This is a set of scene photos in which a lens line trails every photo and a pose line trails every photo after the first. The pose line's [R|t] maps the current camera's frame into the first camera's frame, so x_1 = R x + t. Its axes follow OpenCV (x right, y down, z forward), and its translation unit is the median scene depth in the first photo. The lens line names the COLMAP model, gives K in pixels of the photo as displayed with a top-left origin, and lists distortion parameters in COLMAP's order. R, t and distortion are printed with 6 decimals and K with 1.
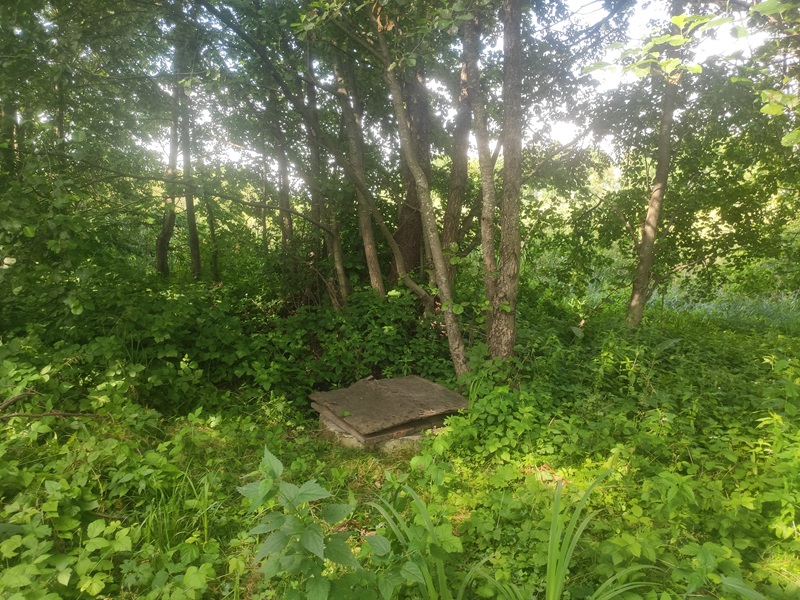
lens RADIAL K [[597.0, 0, 400.9], [0, 597.0, 326.8], [0, 0, 1]] dist [0.048445, -0.002740]
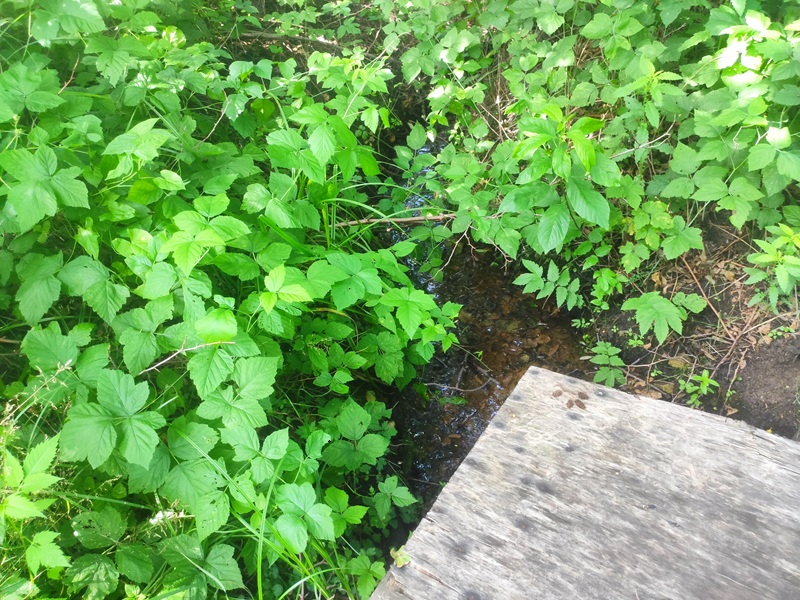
lens RADIAL K [[606.6, 0, 400.0], [0, 606.6, 300.0], [0, 0, 1]] dist [0.000275, -0.001431]
pose [[0.919762, 0.147715, -0.363617, -0.060598], [0.027390, 0.900053, 0.434919, -0.008031], [0.391519, -0.409981, 0.823789, 0.684770]]
